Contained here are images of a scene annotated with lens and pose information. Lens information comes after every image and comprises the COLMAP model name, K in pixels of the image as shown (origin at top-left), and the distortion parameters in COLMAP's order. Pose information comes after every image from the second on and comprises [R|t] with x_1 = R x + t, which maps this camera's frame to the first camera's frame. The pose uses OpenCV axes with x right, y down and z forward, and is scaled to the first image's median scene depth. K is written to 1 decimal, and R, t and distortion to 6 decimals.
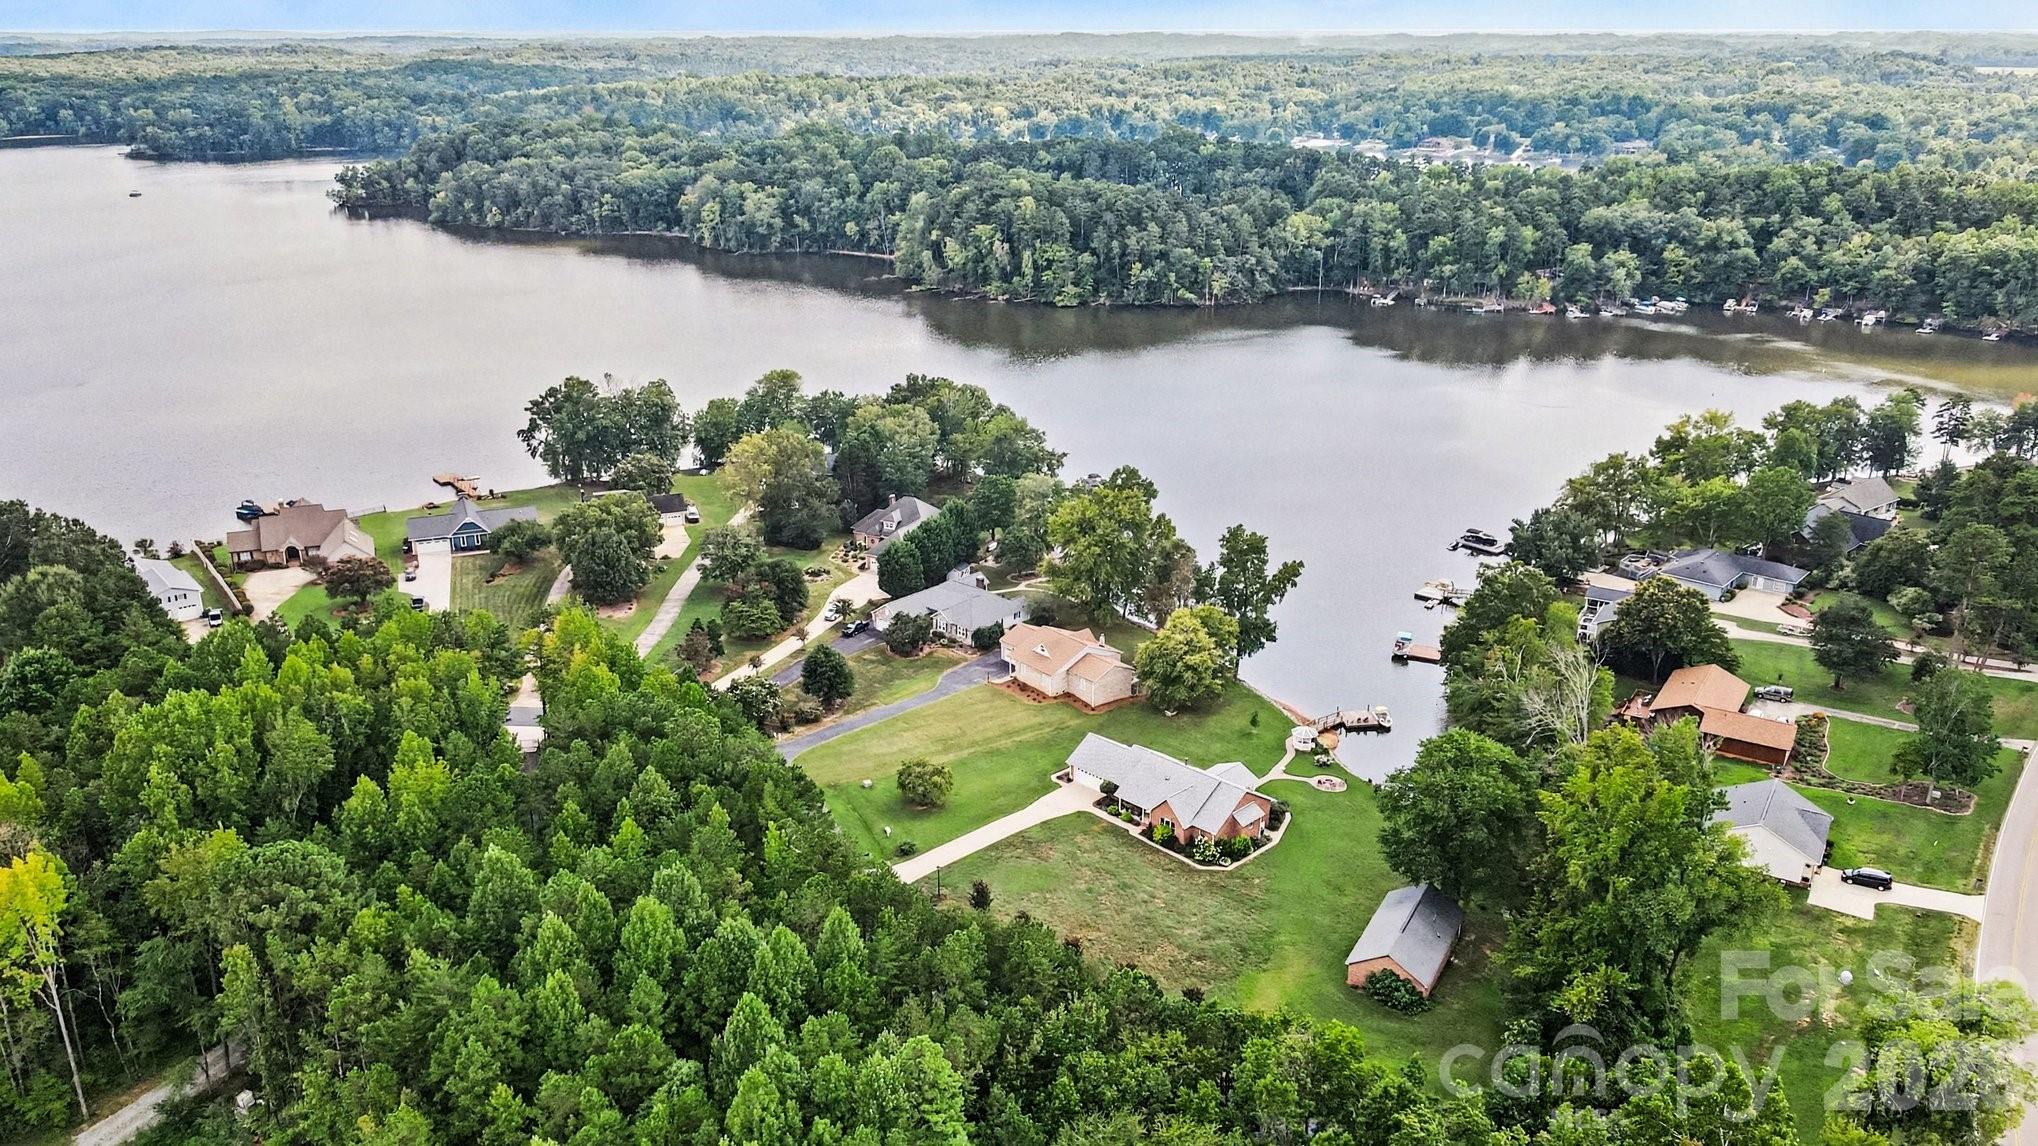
lens RADIAL K [[1481.7, 0, 1017.5], [0, 1481.7, 572.2], [0, 0, 1]] dist [0.011938, 0.004960]
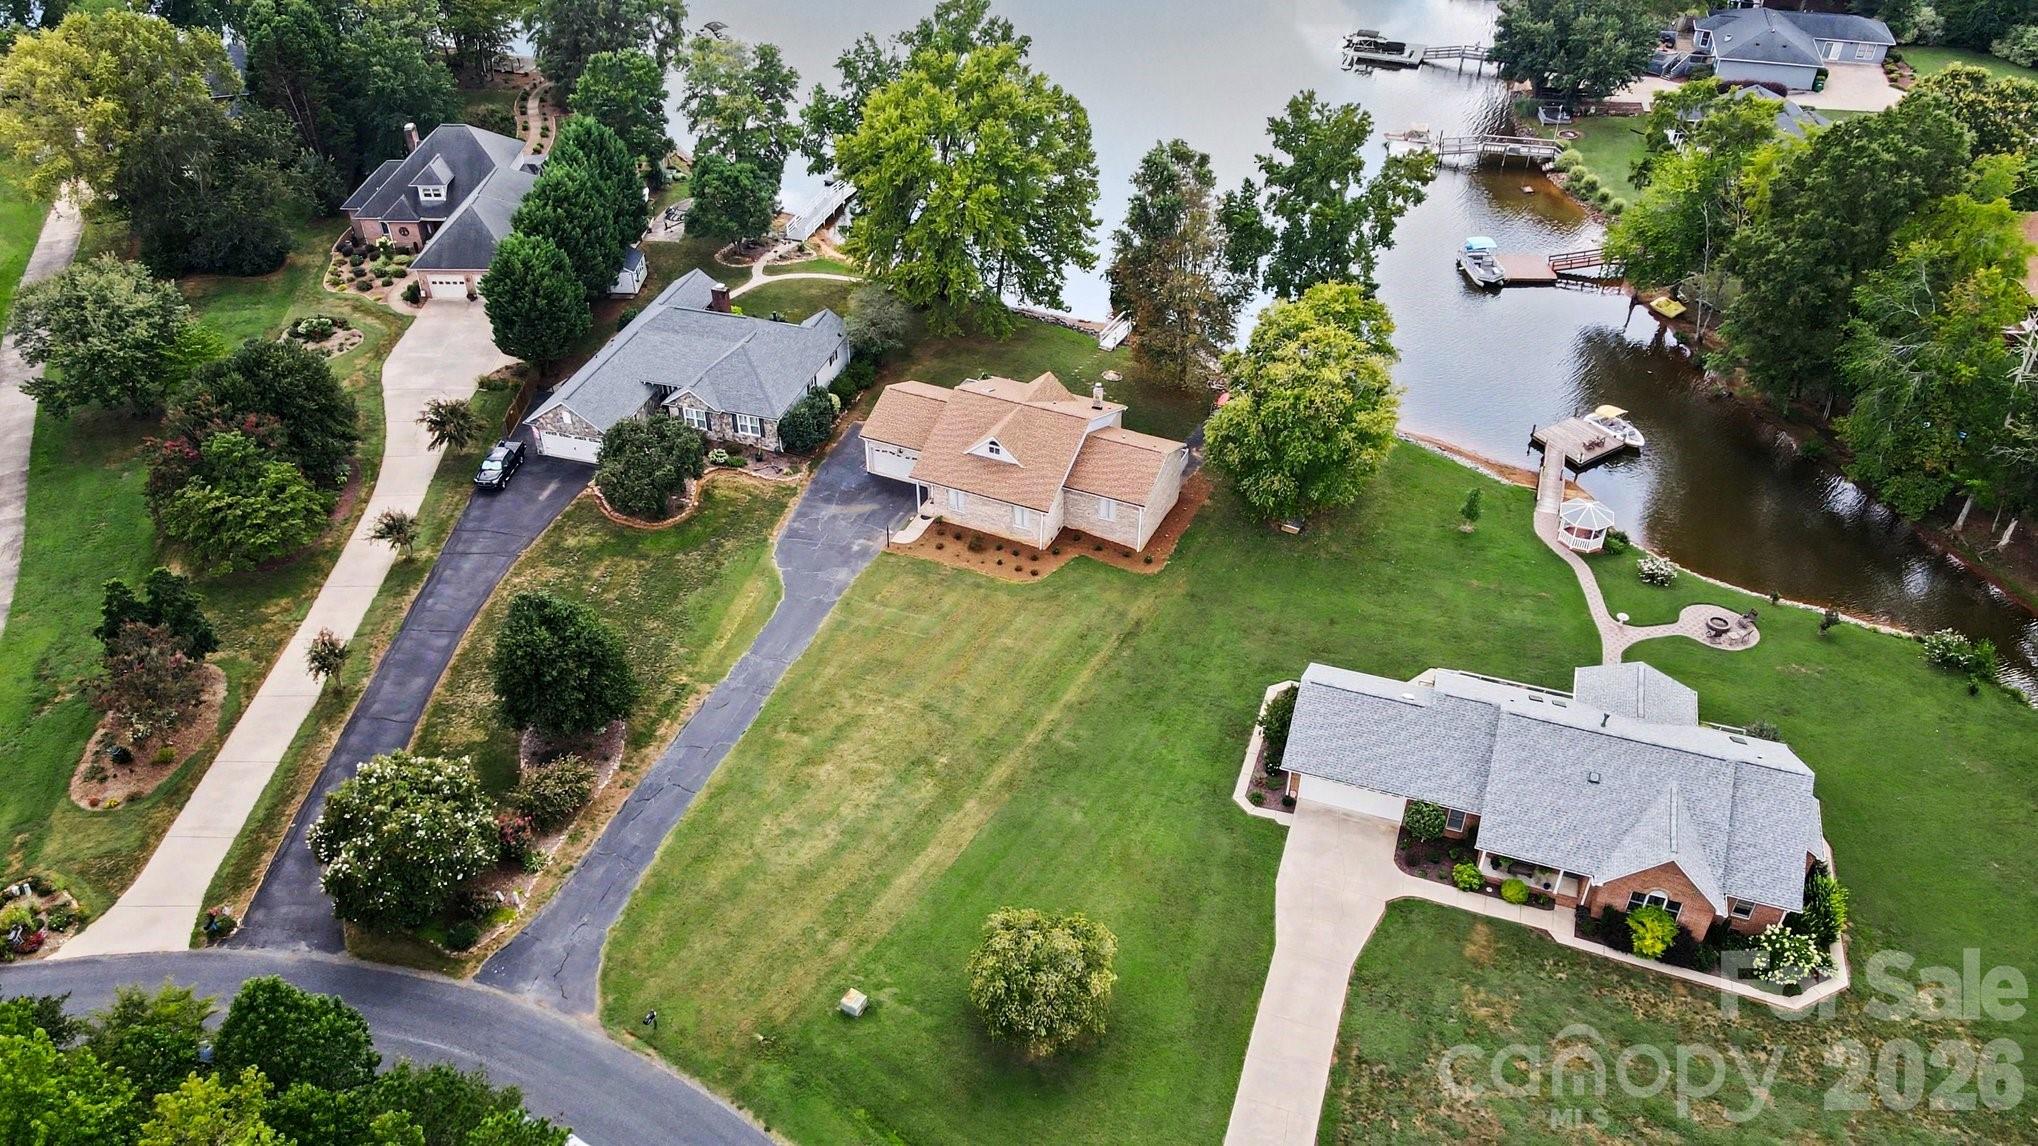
lens RADIAL K [[1481.7, 0, 1021.6], [0, 1481.7, 570.1], [0, 0, 1]] dist [0.011938, 0.004960]
pose [[0.905776, -0.262044, 0.333019, -0.127865], [0.149180, 0.932752, 0.328206, -0.056775], [-0.396629, -0.247602, 0.883956, 0.557825]]
